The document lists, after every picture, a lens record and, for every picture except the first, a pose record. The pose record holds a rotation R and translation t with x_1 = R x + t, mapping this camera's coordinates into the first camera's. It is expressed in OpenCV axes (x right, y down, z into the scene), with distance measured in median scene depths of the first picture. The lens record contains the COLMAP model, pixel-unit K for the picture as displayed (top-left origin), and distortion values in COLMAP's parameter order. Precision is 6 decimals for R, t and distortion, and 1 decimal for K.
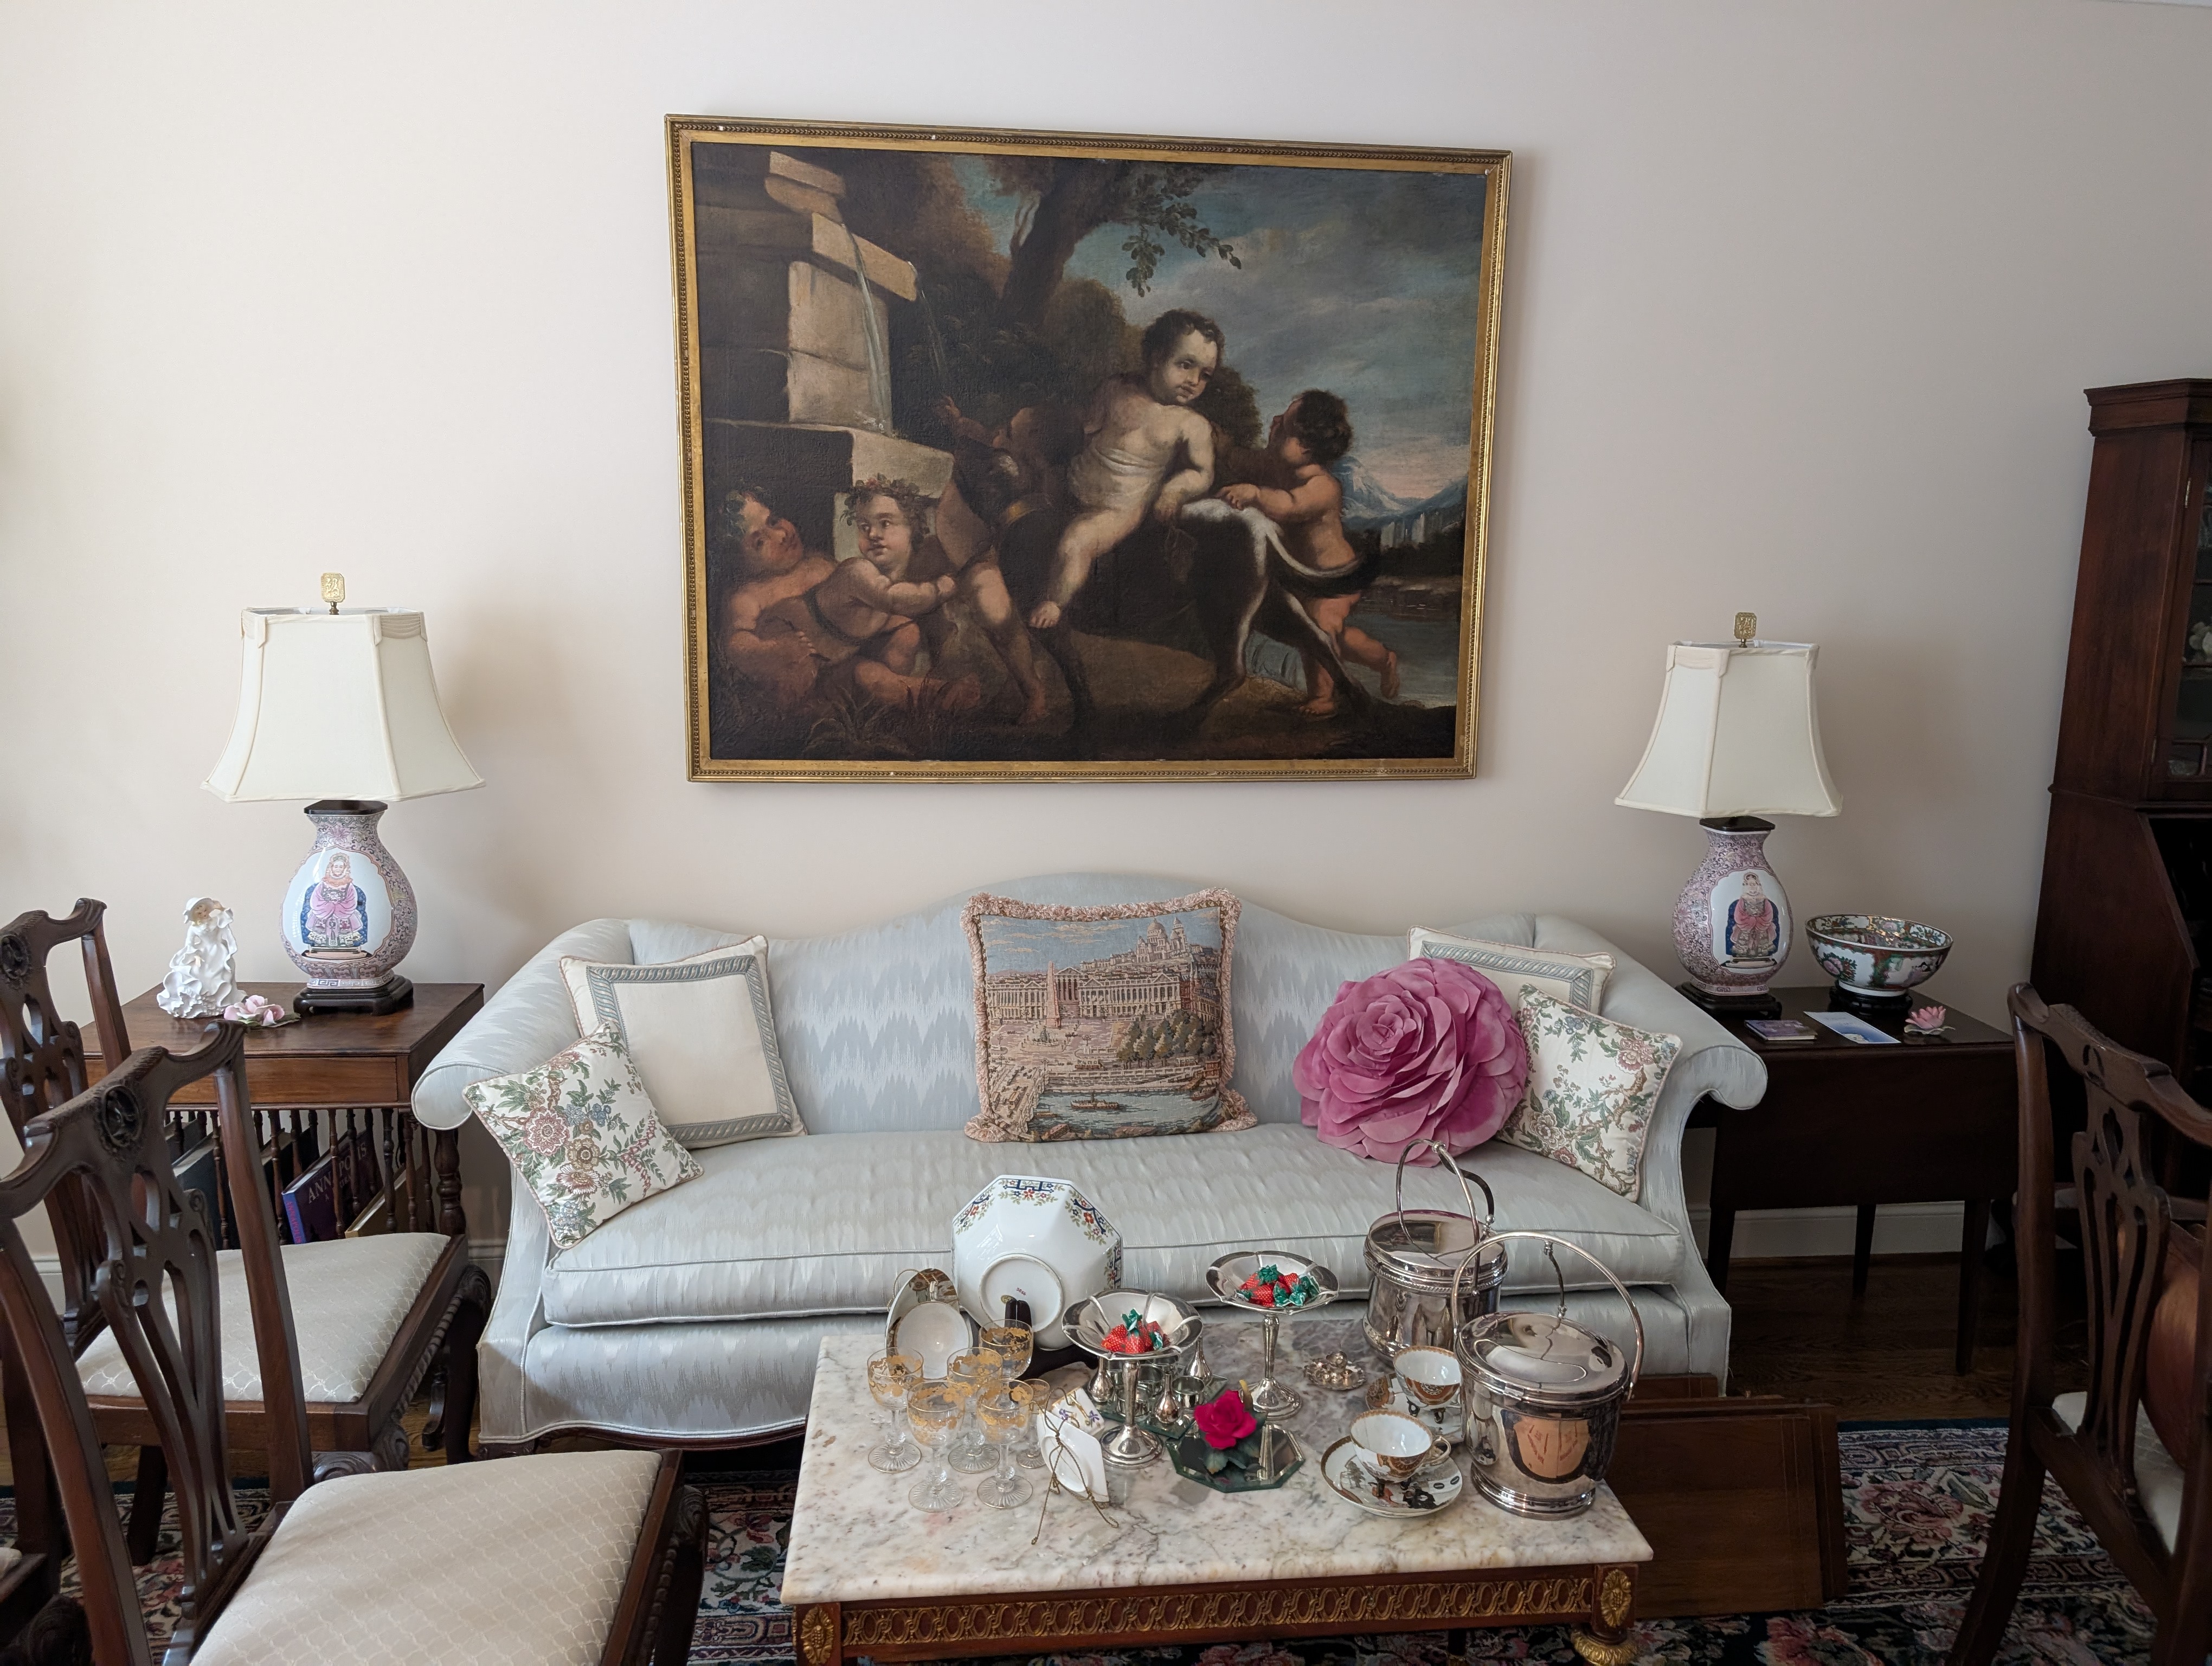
lens RADIAL K [[1585.5, 0, 1106.0], [0, 1585.5, 833.0], [0, 0, 1]] dist [0.002711, 0.004849]
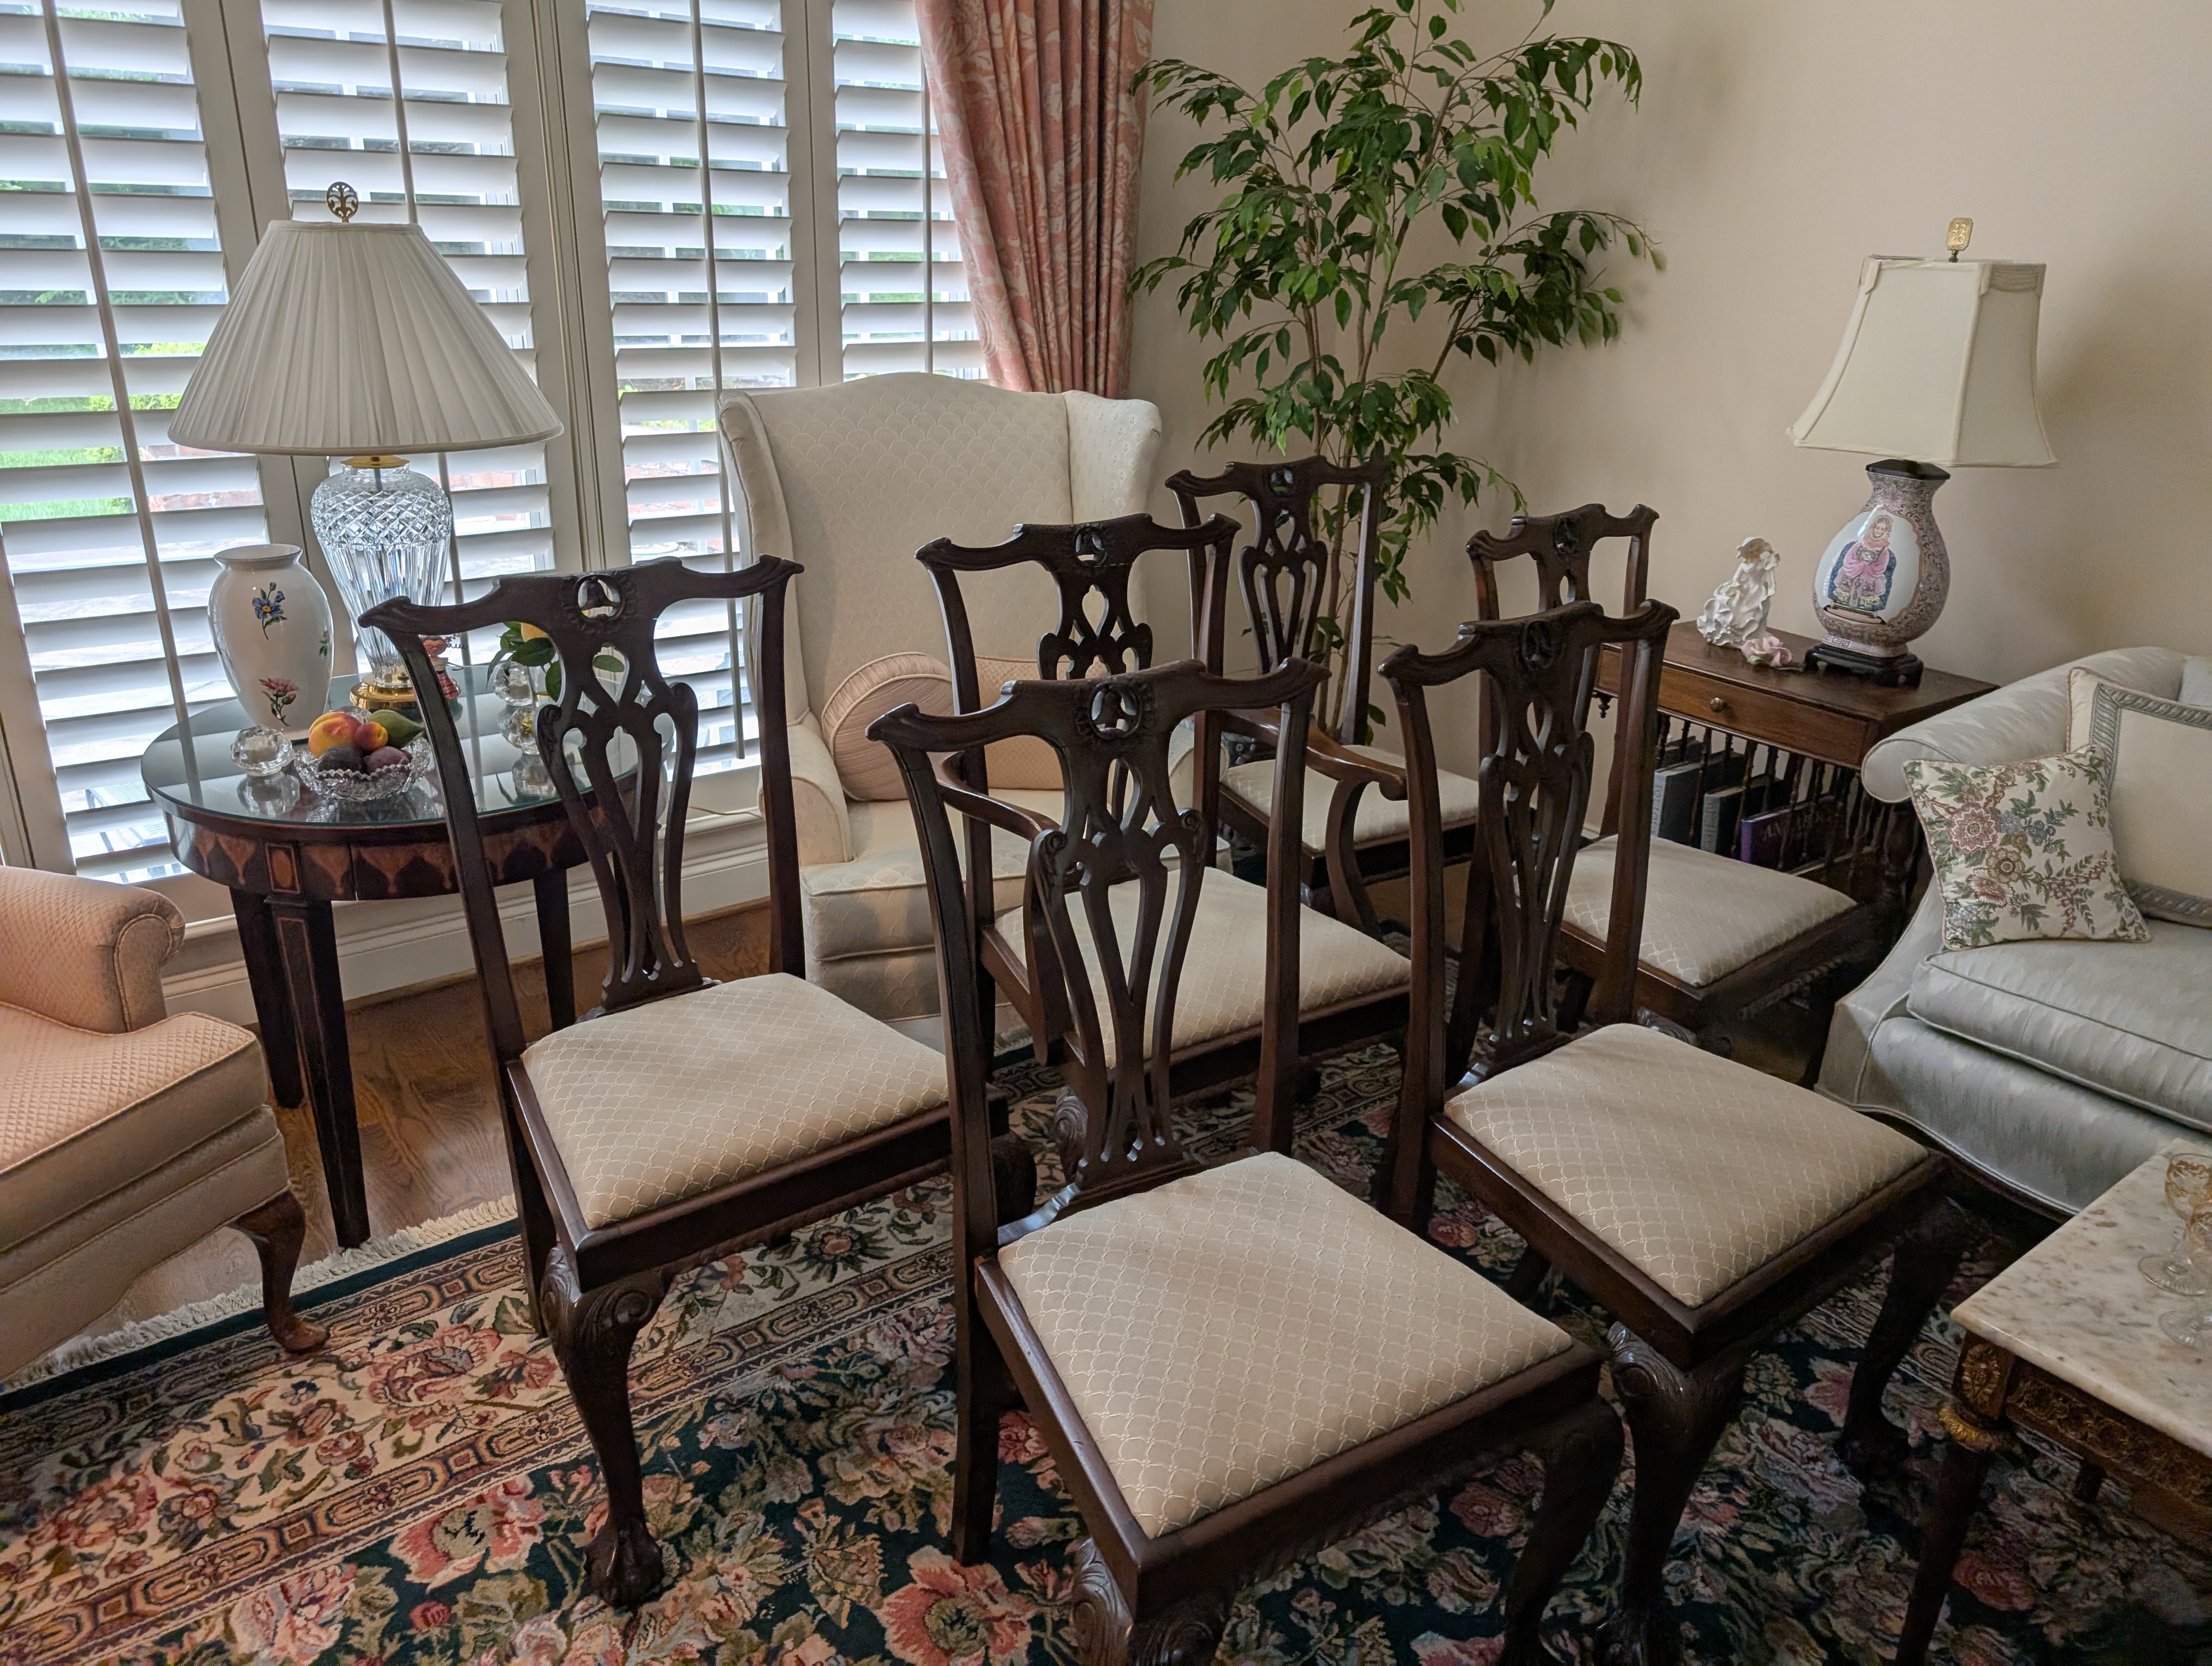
lens RADIAL K [[1548.4, 0, 1106.0], [0, 1548.4, 833.0], [0, 0, 1]] dist [0.010848, 0.001350]
pose [[0.536605, 0.320708, -0.780513, 0.095731], [-0.179216, 0.947174, 0.265976, 0.033725], [0.824582, -0.002844, 0.565735, 0.037364]]
